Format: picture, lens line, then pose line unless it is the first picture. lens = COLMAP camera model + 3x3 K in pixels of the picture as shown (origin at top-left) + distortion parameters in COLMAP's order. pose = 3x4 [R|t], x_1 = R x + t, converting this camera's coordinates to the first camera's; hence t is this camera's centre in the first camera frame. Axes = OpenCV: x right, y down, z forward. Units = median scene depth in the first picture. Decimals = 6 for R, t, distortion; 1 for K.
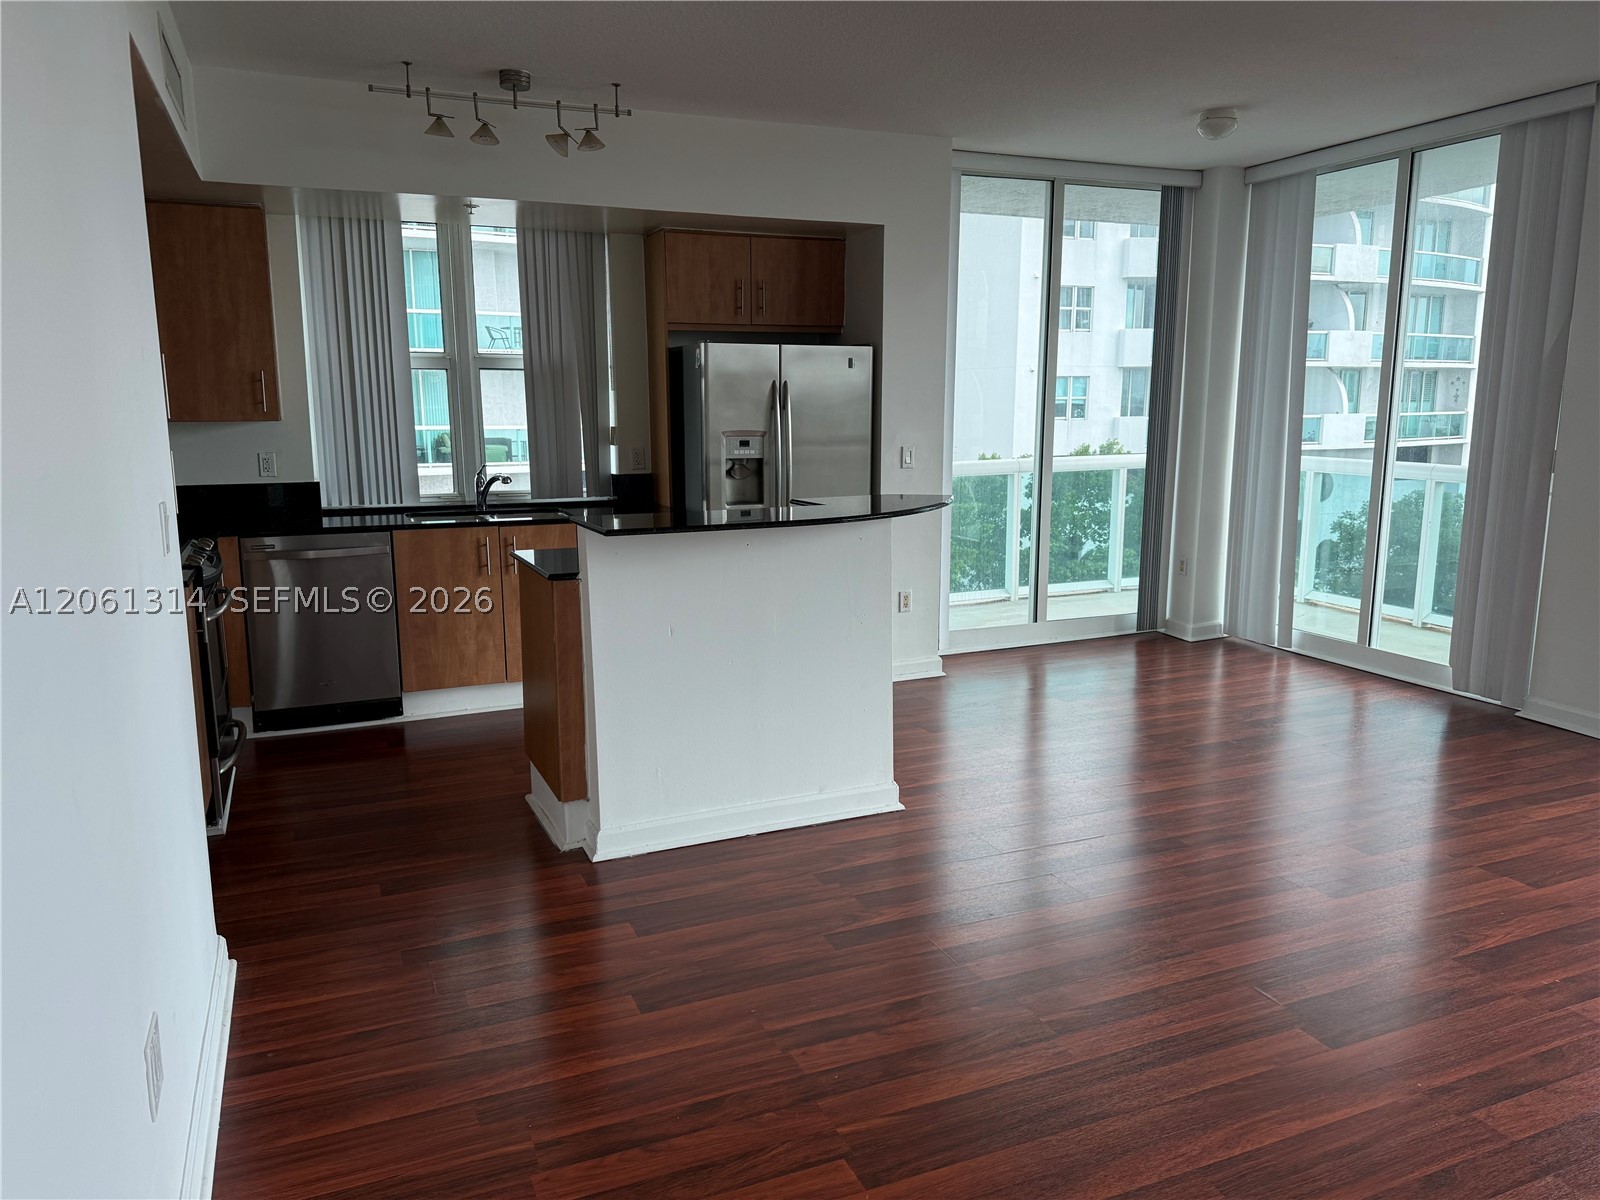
lens RADIAL K [[1119.9, 0, 800.0], [0, 1119.9, 600.0], [0, 0, 1]] dist [0.129488, -0.201741]
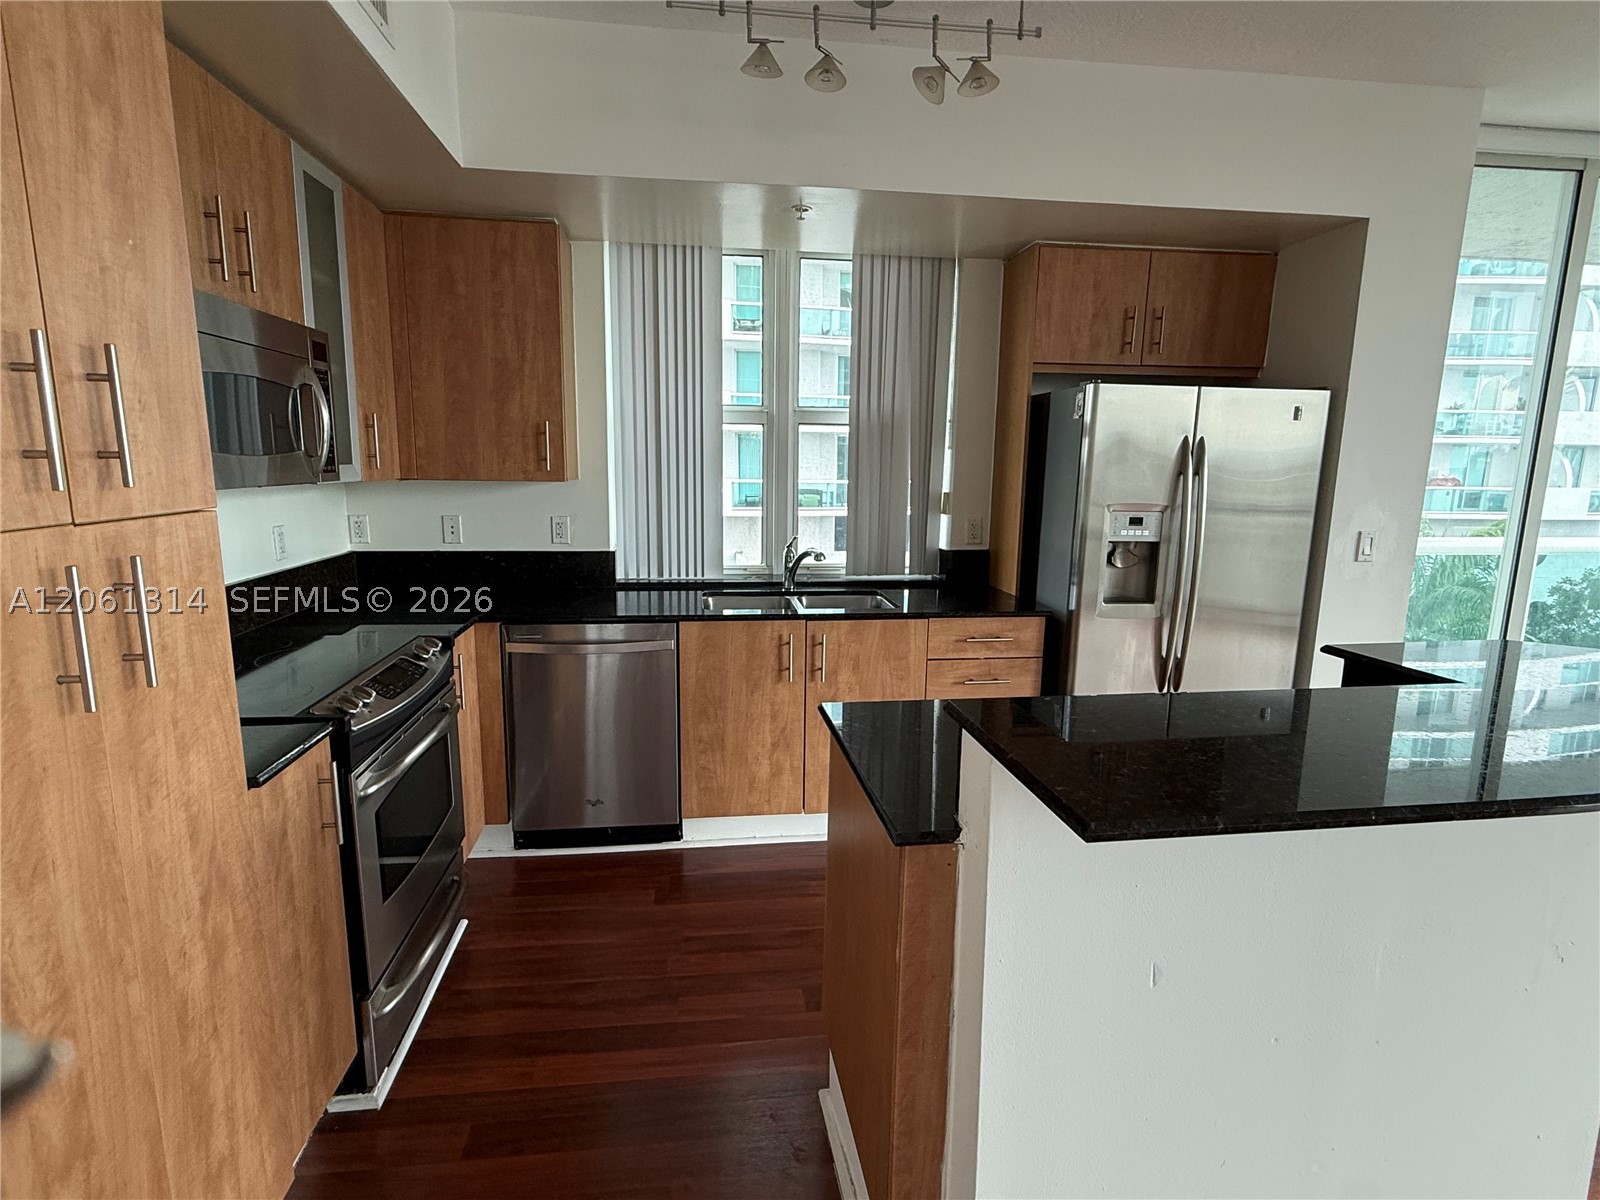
lens RADIAL K [[816.6, 0, 800.0], [0, 816.6, 600.0], [0, 0, 1]] dist [-0.003541, -0.000419]
pose [[0.962183, 0.061504, -0.265369, -0.115204], [-0.063497, 0.997981, 0.001072, -0.074705], [0.264899, 0.015819, 0.964146, 0.428656]]
